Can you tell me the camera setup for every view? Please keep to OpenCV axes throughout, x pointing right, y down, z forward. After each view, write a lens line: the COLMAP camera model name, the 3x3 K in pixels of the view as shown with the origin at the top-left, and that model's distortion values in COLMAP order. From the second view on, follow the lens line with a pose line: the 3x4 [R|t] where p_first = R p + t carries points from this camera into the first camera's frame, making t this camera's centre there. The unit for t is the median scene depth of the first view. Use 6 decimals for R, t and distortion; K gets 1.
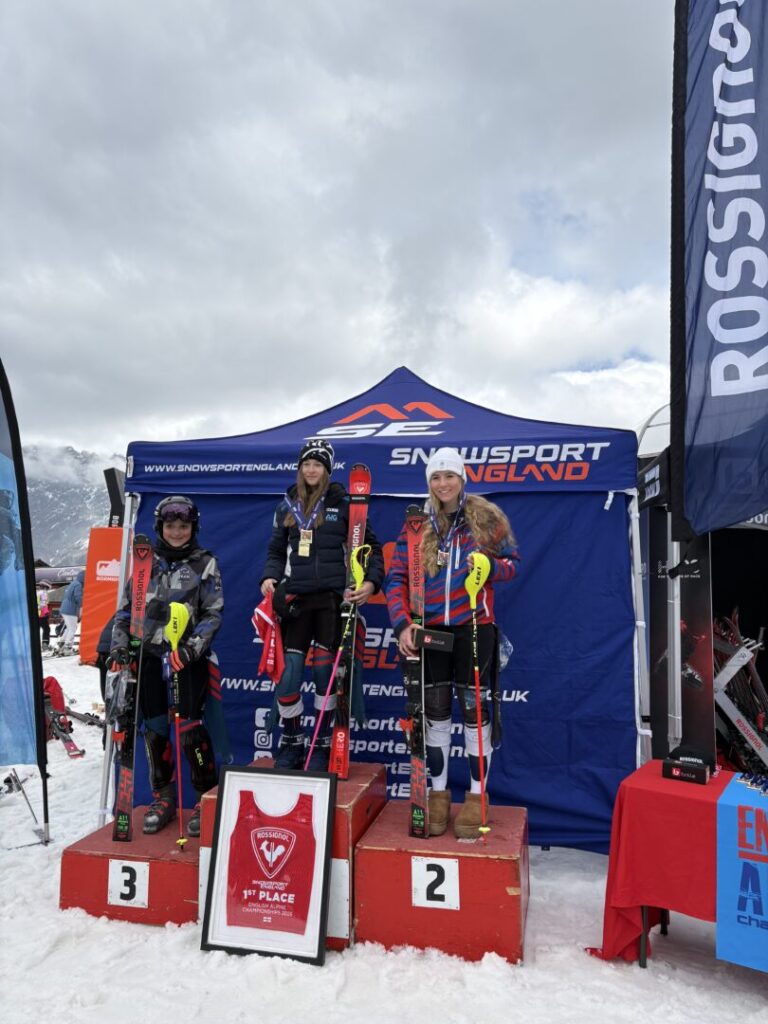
lens RADIAL K [[786.5, 0, 384.0], [0, 786.5, 512.0], [0, 0, 1]] dist [0.001687, -0.009312]
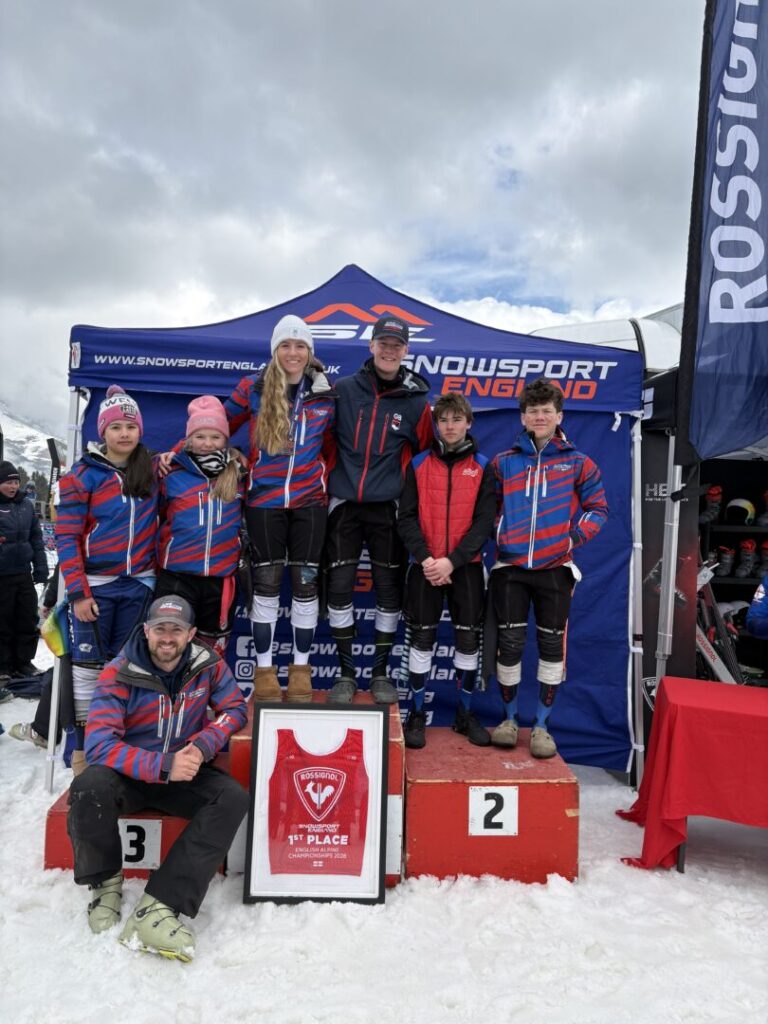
lens RADIAL K [[790.1, 0, 384.0], [0, 790.1, 512.0], [0, 0, 1]] dist [-0.044915, 0.067667]
pose [[0.965818, 0.014919, 0.258790, -0.307621], [-0.042479, 0.993956, 0.101232, 0.012617], [-0.255715, -0.108765, 0.960614, 0.138895]]
